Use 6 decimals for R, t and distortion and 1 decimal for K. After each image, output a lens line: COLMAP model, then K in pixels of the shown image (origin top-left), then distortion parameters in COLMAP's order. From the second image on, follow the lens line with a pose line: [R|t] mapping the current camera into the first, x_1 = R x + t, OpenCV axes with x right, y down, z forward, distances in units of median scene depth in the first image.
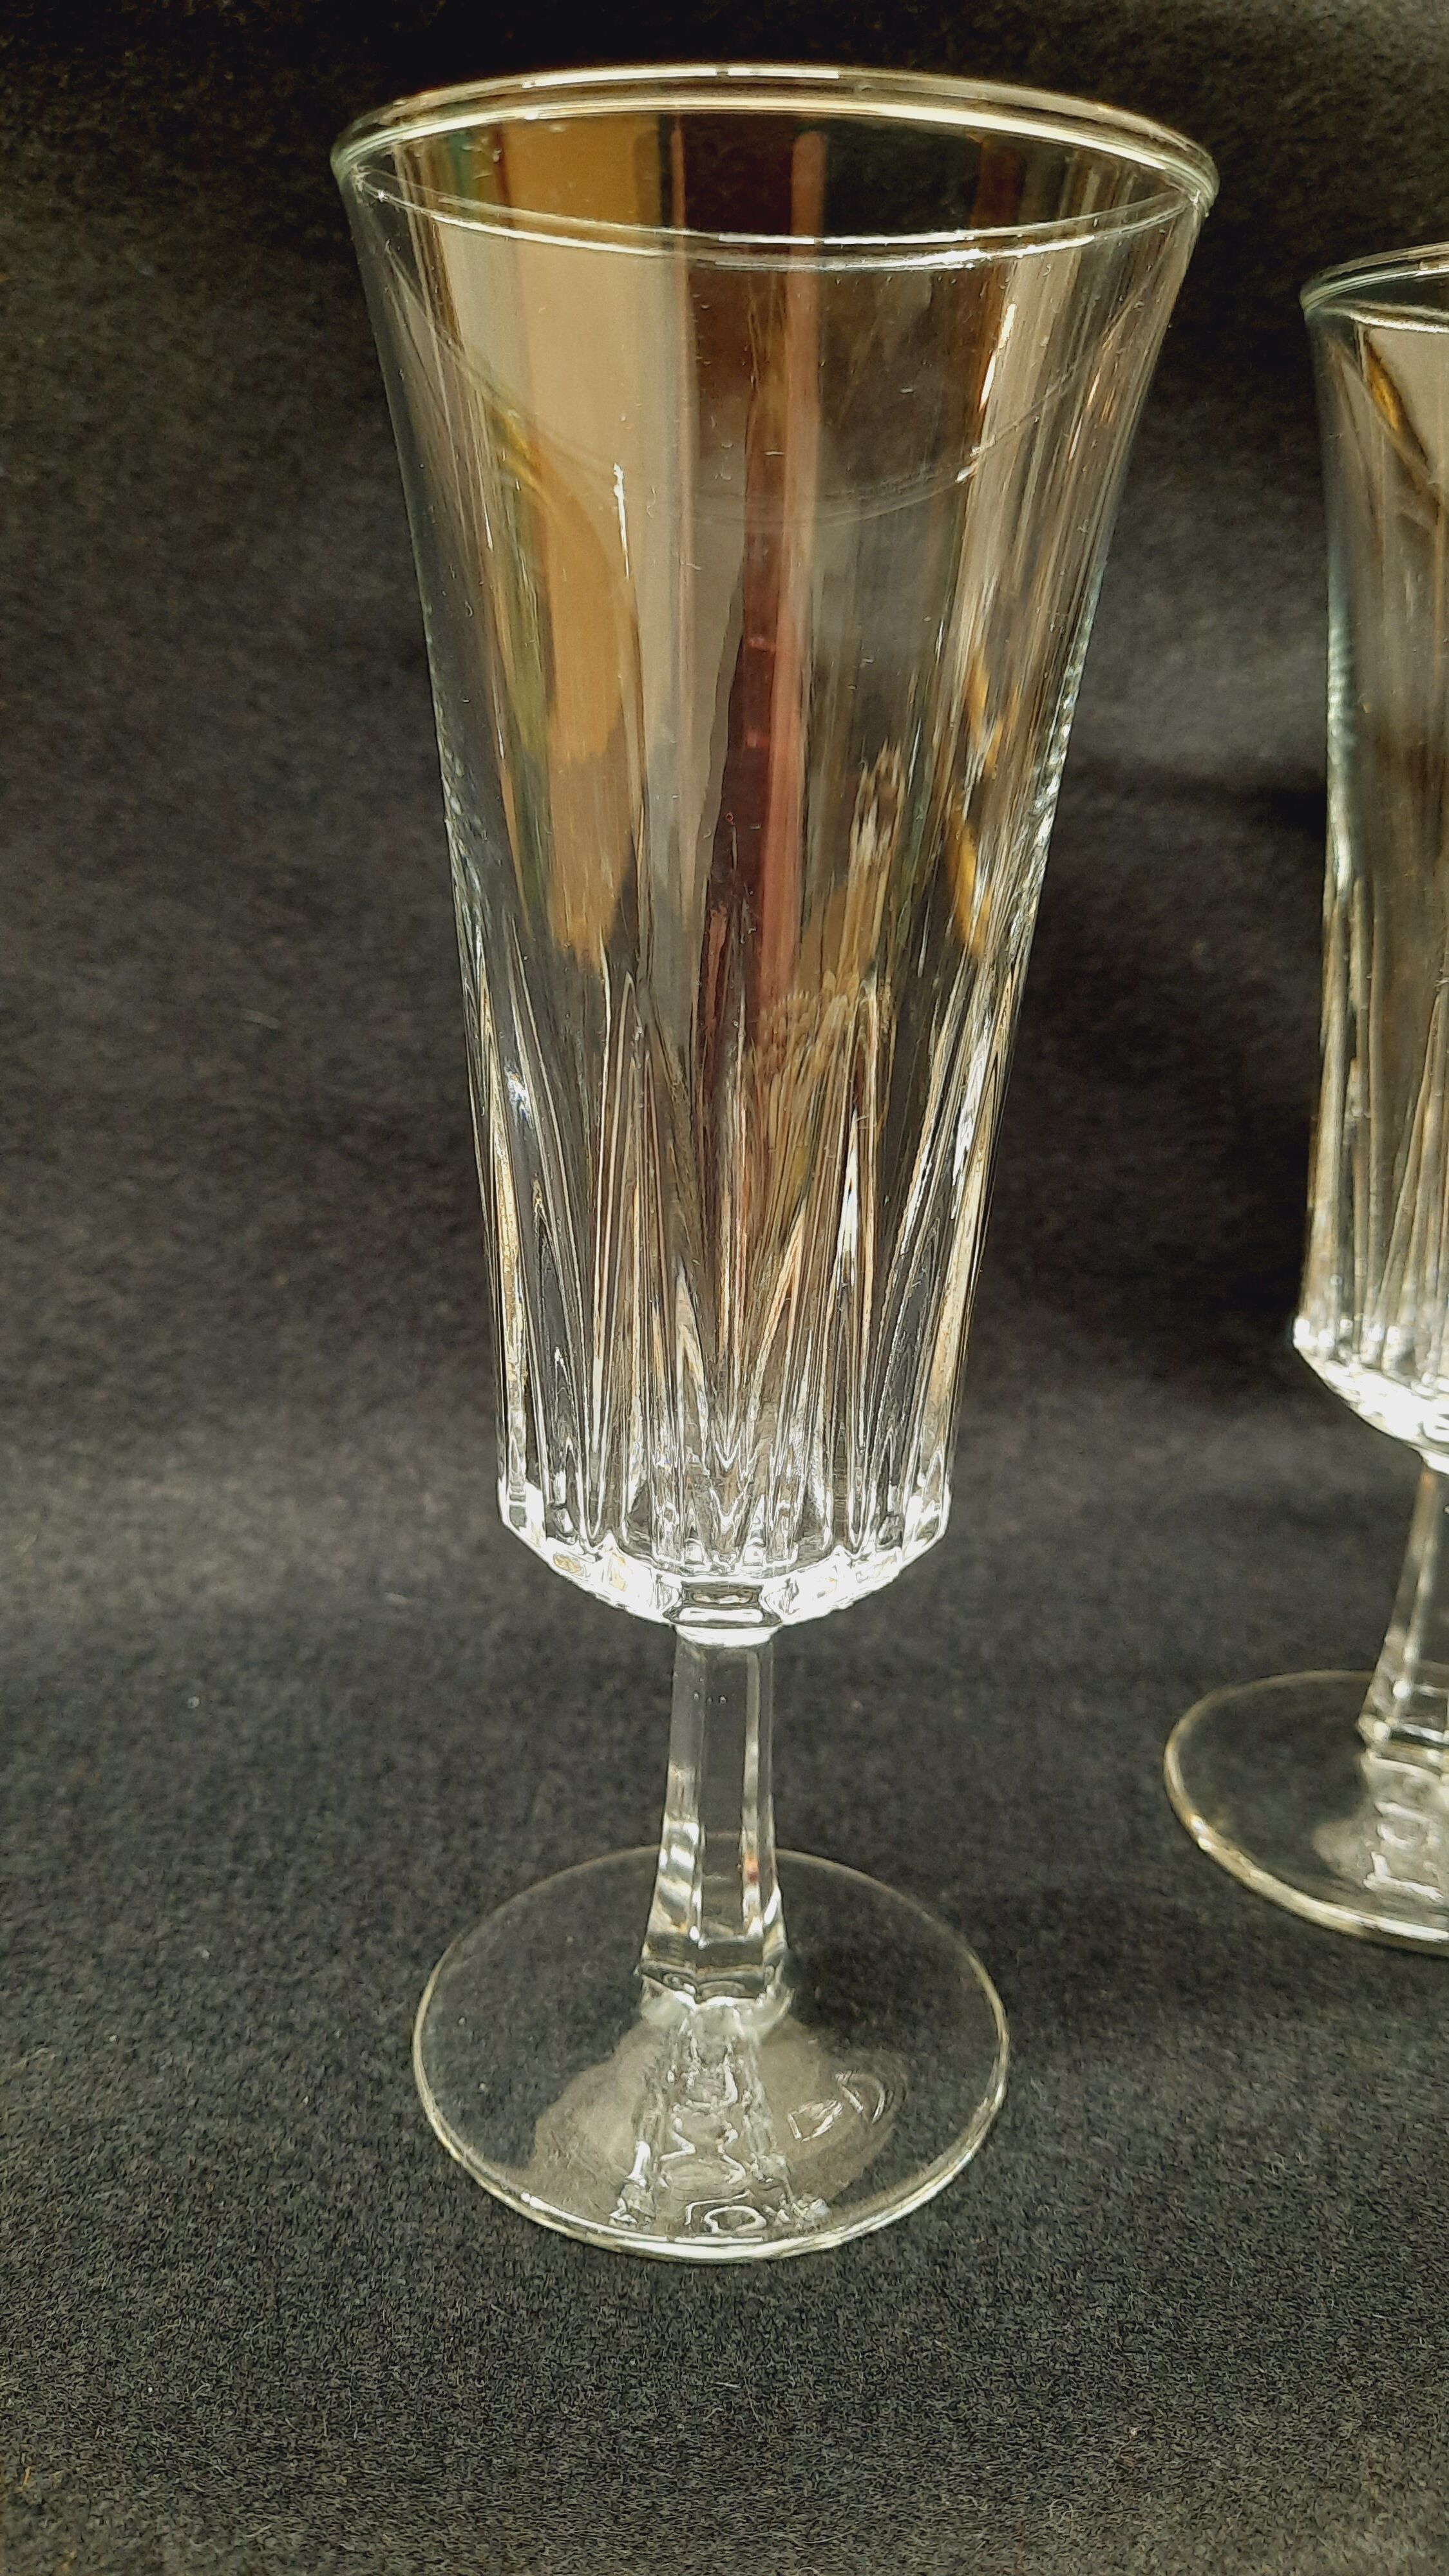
lens RADIAL K [[2092.5, 0, 770.6], [0, 2092.5, 1250.4], [0, 0, 1]] dist [0.001649, -0.004595]
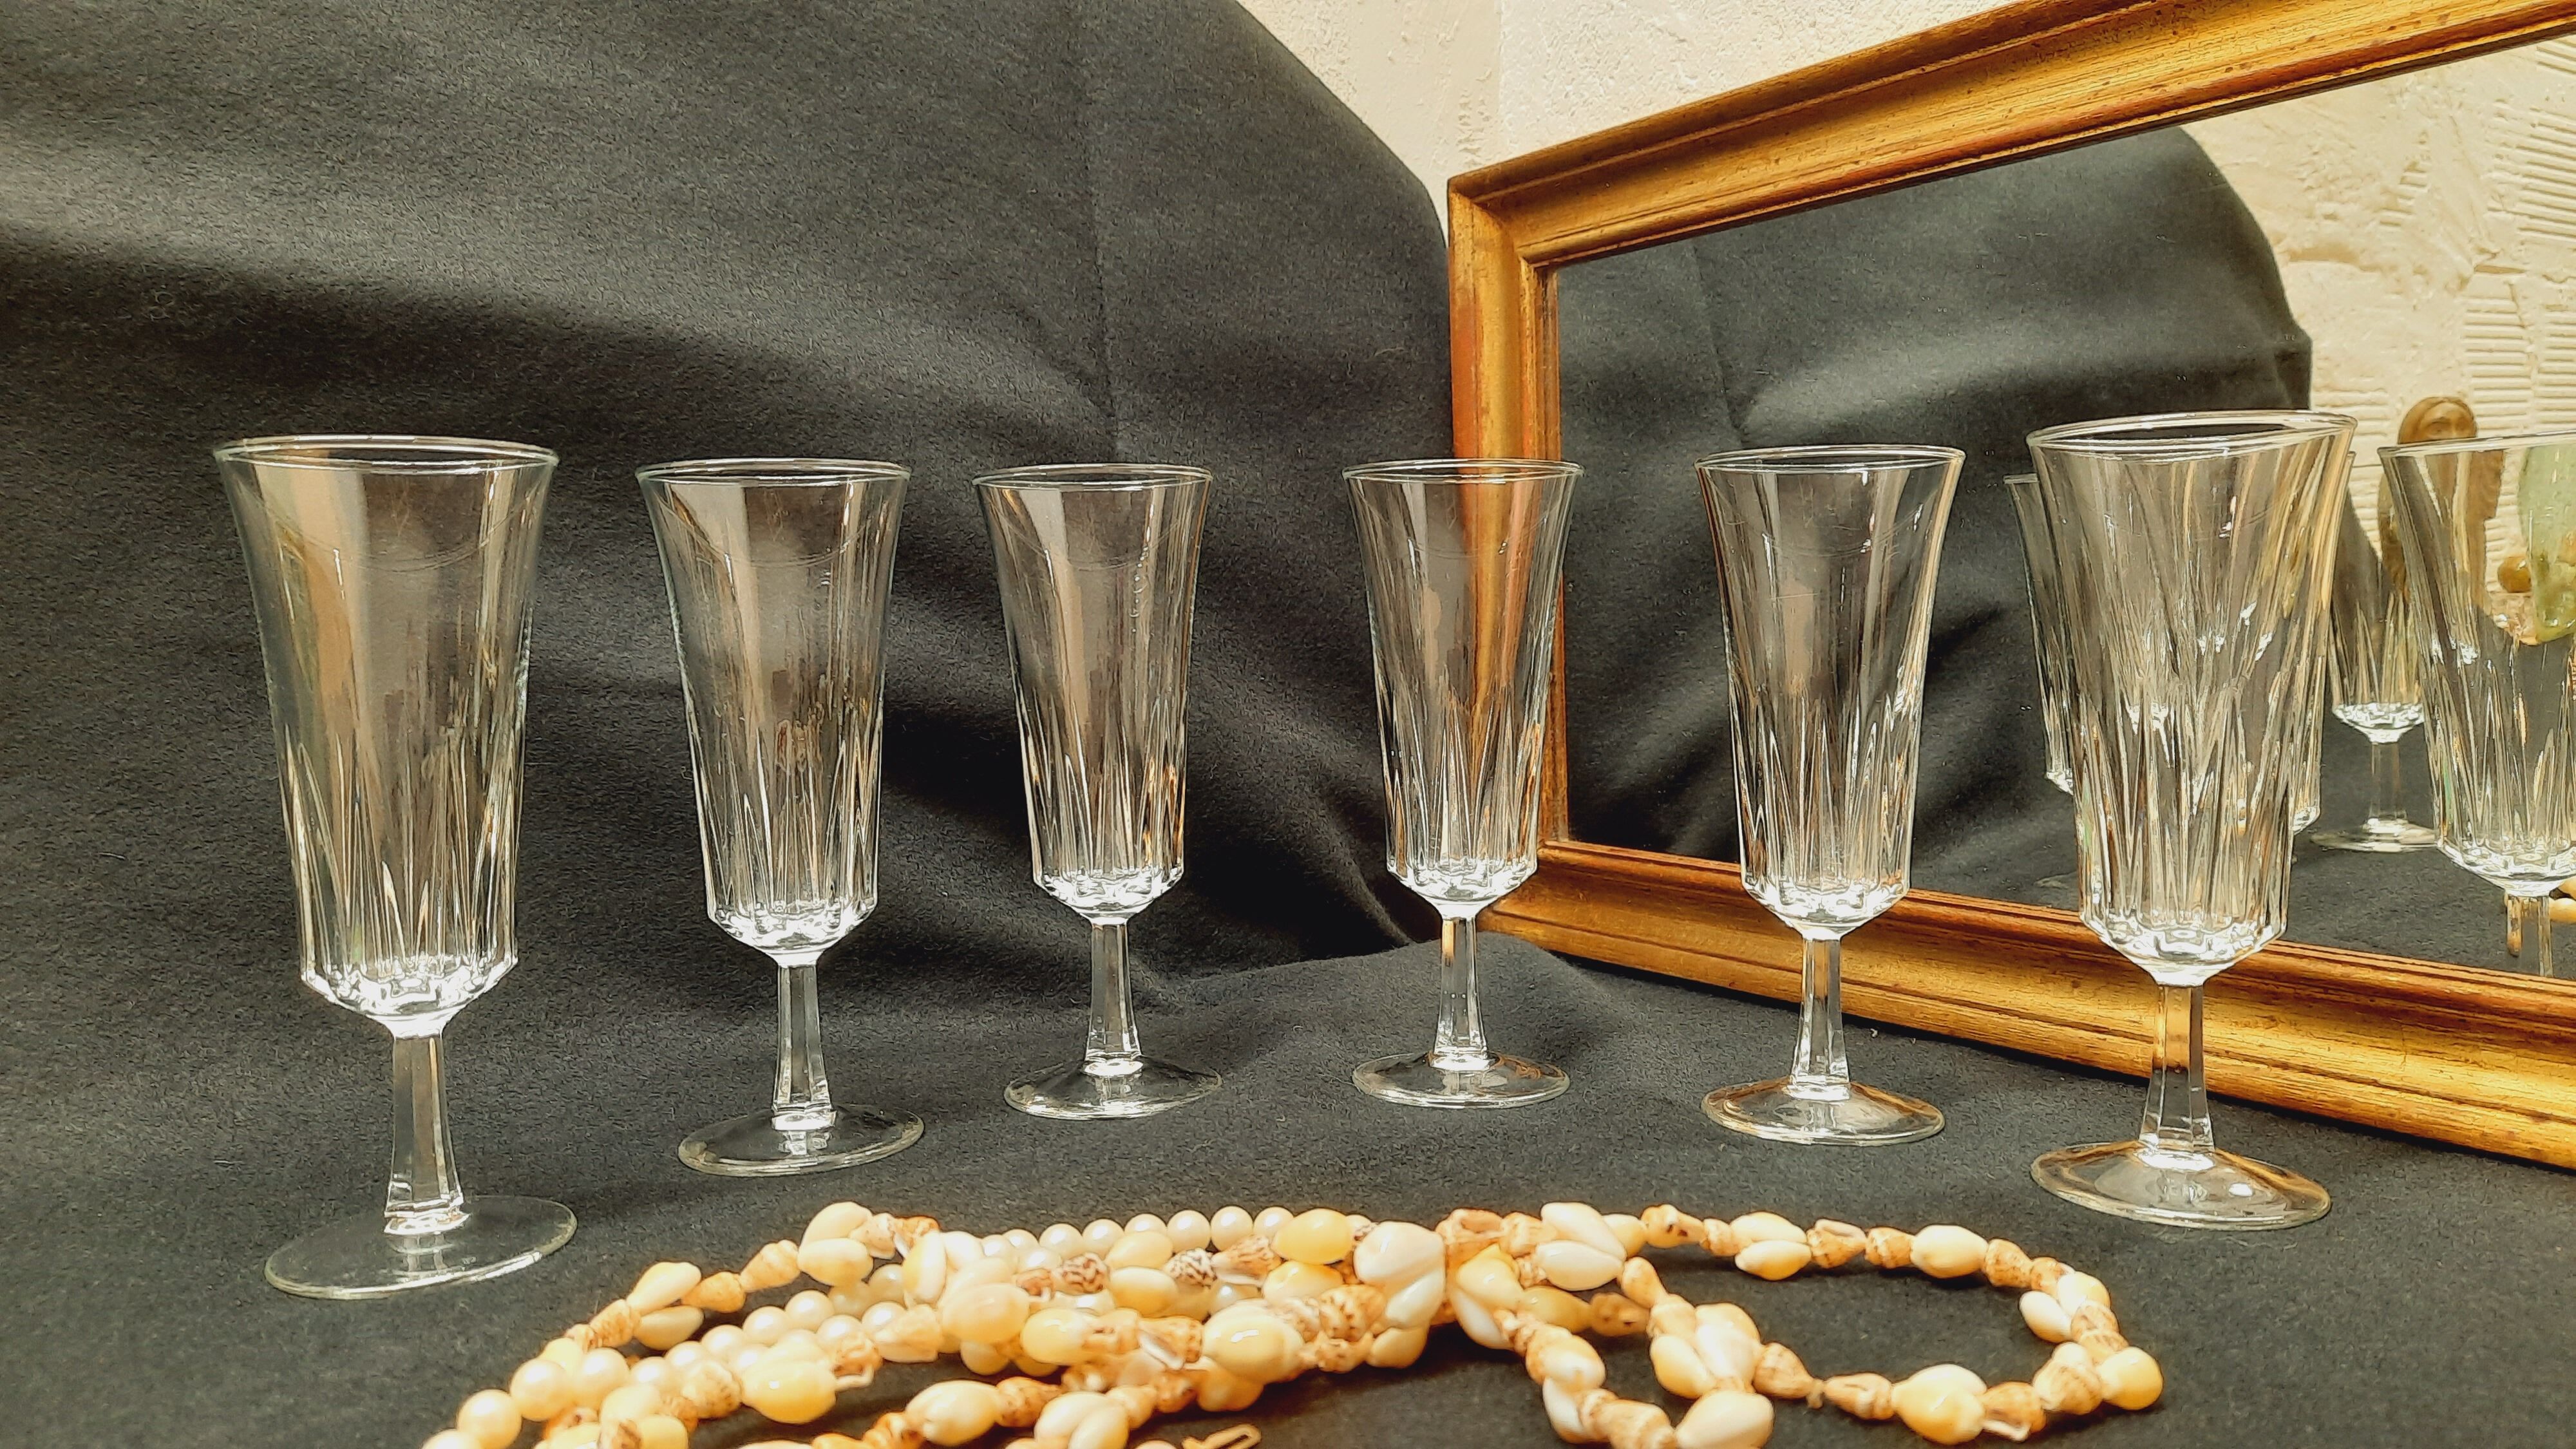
lens RADIAL K [[1857.7, 0, 1290.5], [0, 1857.7, 710.2], [0, 0, 1]] dist [0.052472, -0.046315]
pose [[0.913900, -0.072415, 0.399428, 0.036452], [0.173787, 0.959026, -0.223759, 0.335659], [-0.366859, 0.273908, 0.889038, -0.881503]]
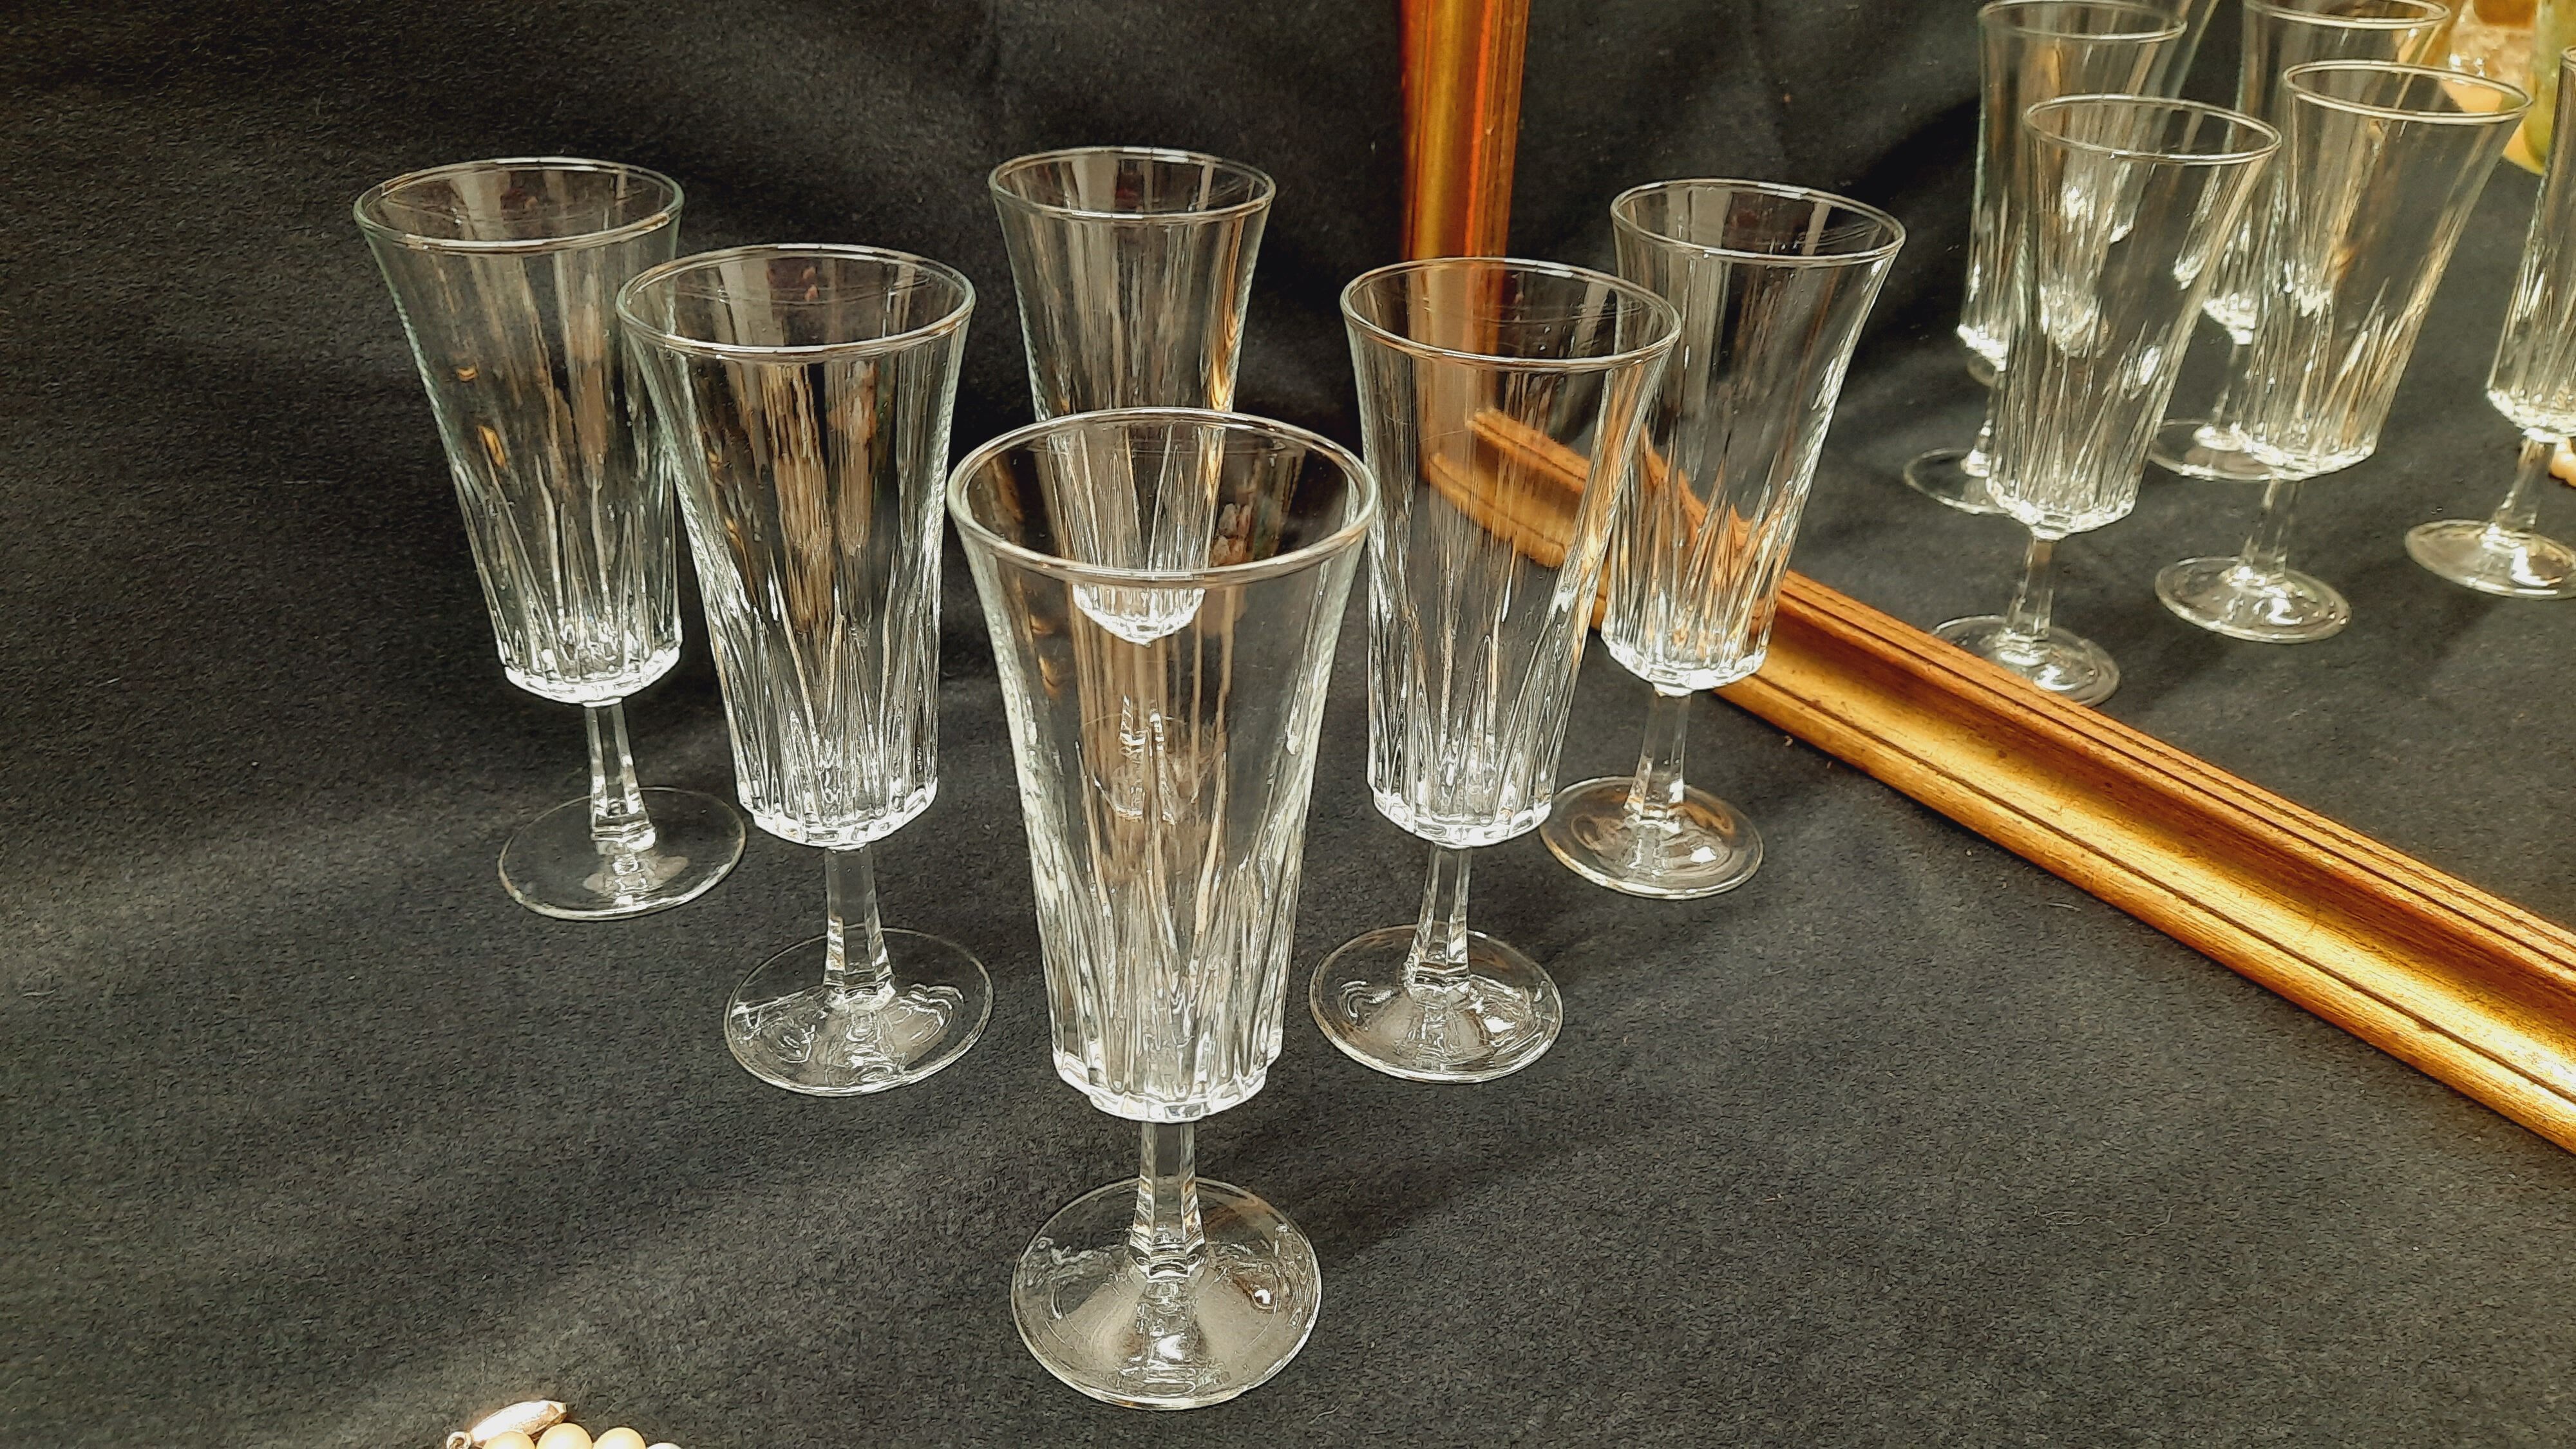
lens RADIAL K [[1876.1, 0, 1285.4], [0, 1876.1, 736.9], [0, 0, 1]] dist [0.004465, -0.025644]
pose [[0.883150, -0.228313, 0.409779, 0.129004], [0.133392, 0.959729, 0.247238, -0.274263], [-0.449724, -0.163687, 0.878040, -0.699238]]
